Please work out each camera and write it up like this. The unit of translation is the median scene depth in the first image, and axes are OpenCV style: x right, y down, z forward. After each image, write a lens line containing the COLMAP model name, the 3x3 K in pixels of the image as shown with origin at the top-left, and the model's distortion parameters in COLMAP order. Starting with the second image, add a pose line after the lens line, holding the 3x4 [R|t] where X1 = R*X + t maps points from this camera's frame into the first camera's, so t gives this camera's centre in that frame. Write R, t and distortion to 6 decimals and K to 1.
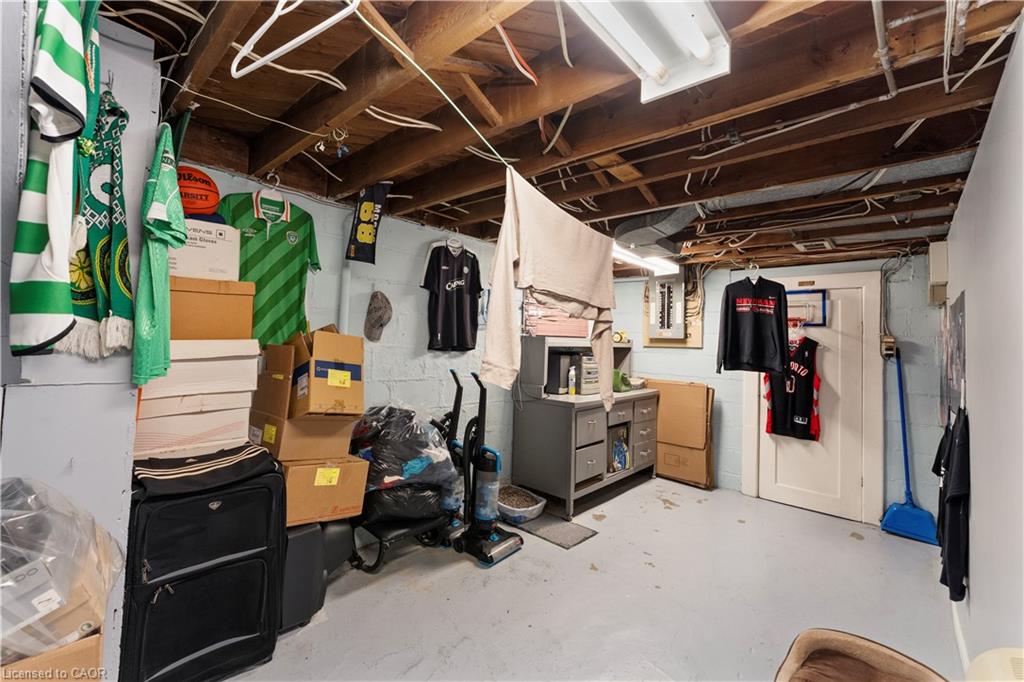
lens RADIAL K [[418.3, 0, 512.8], [0, 418.3, 342.1], [0, 0, 1]] dist [-0.003443, -0.000150]
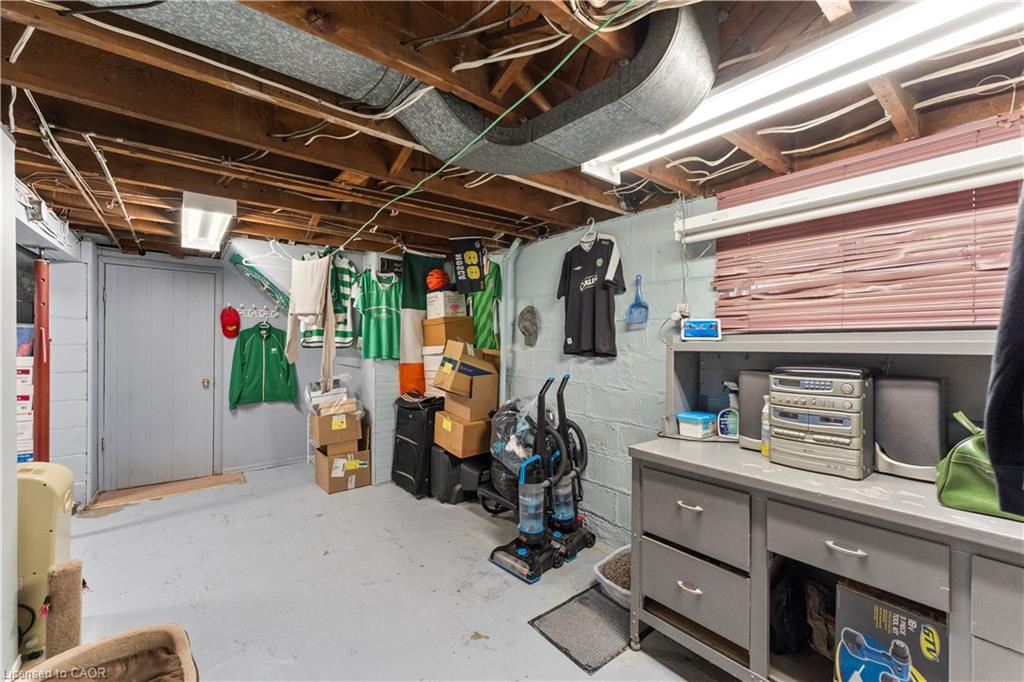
lens RADIAL K [[418.3, 0, 512.8], [0, 418.3, 346.4], [0, 0, 1]] dist [-0.003443, -0.000150]
pose [[-0.135745, -0.007221, -0.990717, 0.798625], [0.009174, 0.999921, -0.008545, 0.006325], [0.990701, -0.010249, -0.135669, 0.979531]]
